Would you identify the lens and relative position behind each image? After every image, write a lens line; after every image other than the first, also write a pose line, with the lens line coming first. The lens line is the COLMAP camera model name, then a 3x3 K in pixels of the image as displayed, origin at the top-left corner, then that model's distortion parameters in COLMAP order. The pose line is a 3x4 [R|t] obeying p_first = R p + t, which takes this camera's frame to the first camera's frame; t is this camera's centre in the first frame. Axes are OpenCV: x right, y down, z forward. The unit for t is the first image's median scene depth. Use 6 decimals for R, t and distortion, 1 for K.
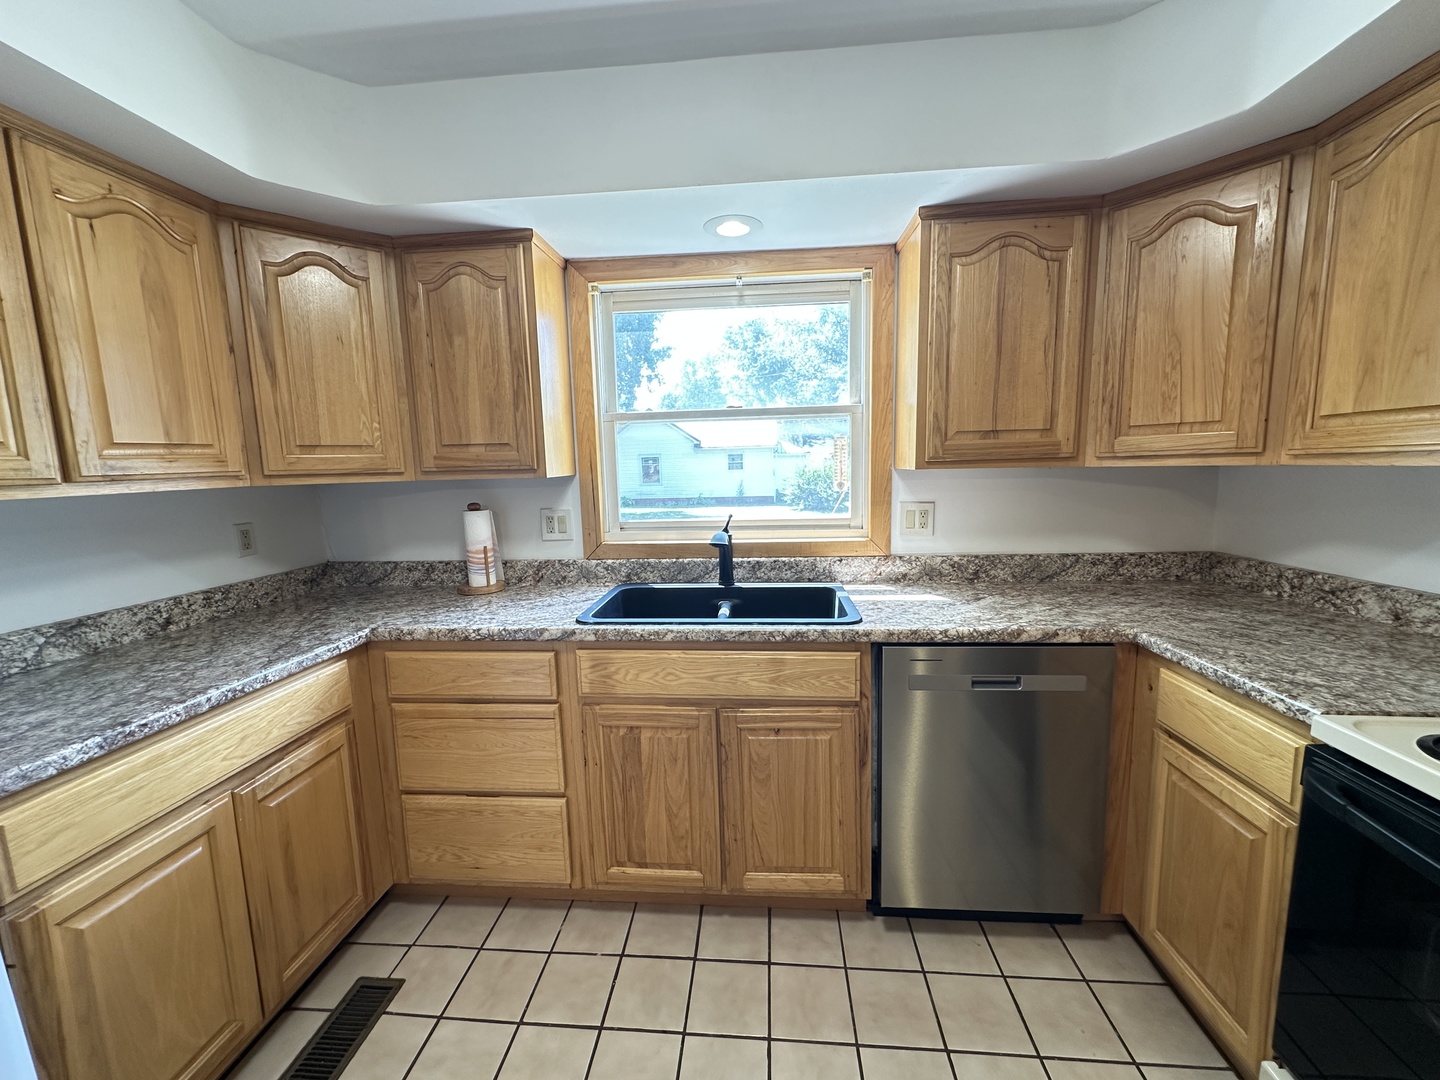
lens RADIAL K [[575.1, 0, 719.9], [0, 575.1, 541.0], [0, 0, 1]] dist [-0.002248, 0.001456]
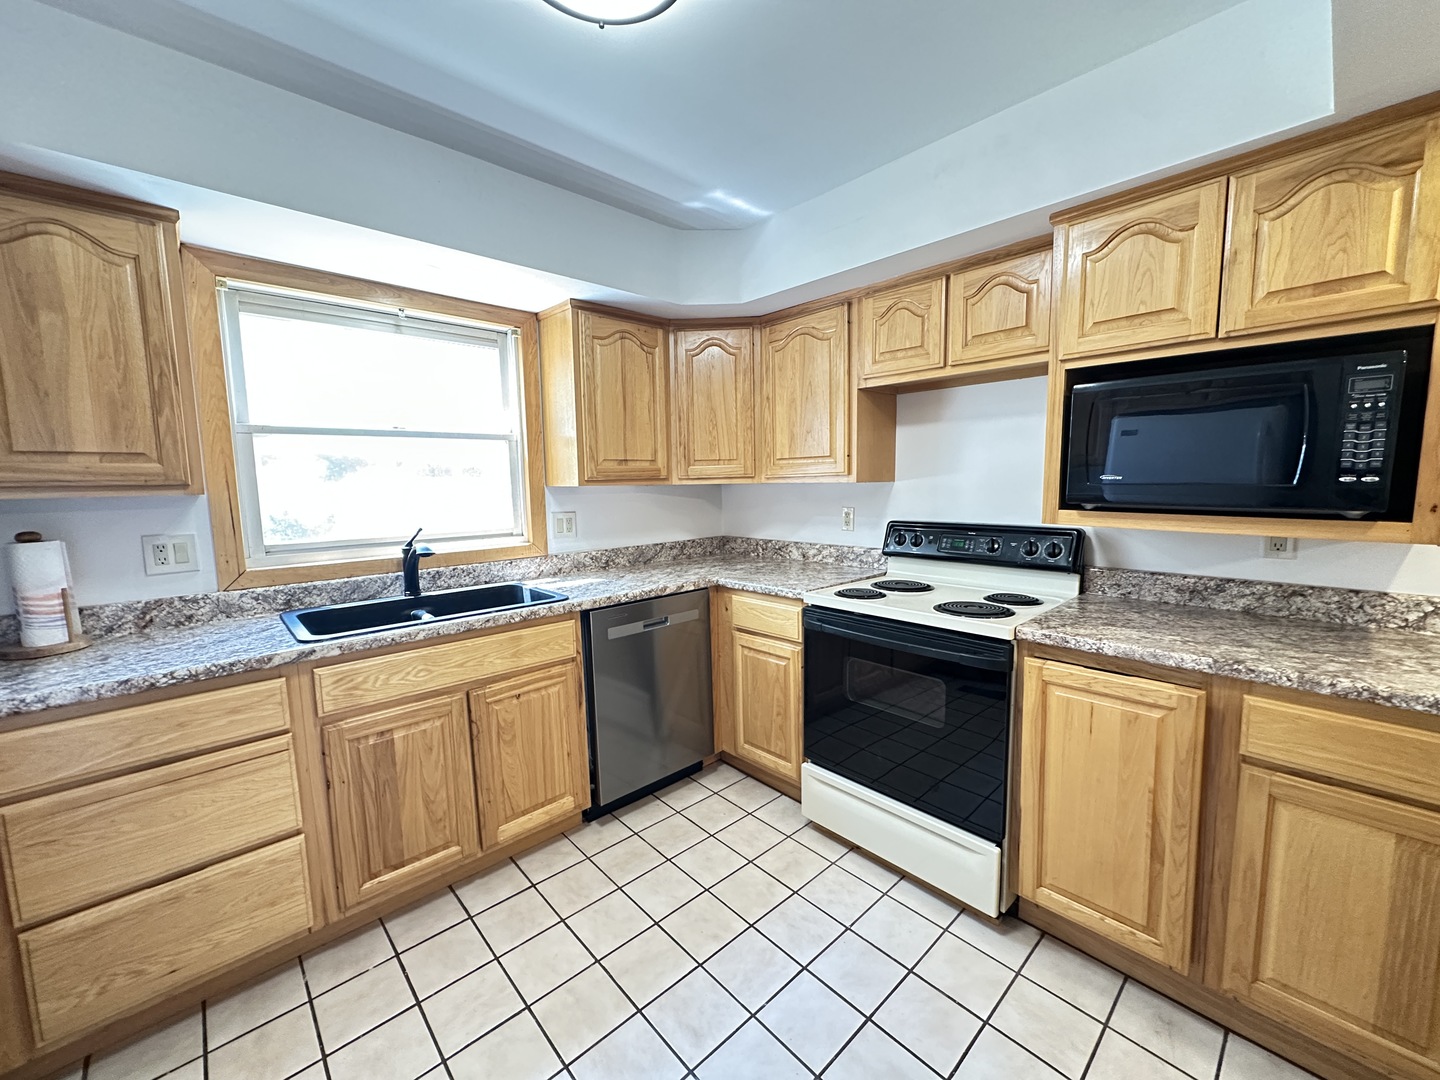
lens RADIAL K [[575.1, 0, 720.8], [0, 575.1, 540.8], [0, 0, 1]] dist [-0.002248, 0.001456]
pose [[0.675985, -0.066873, 0.733875, -0.463195], [0.100022, 0.994984, -0.001466, 0.042088], [-0.730096, 0.074395, 0.679283, -0.167403]]
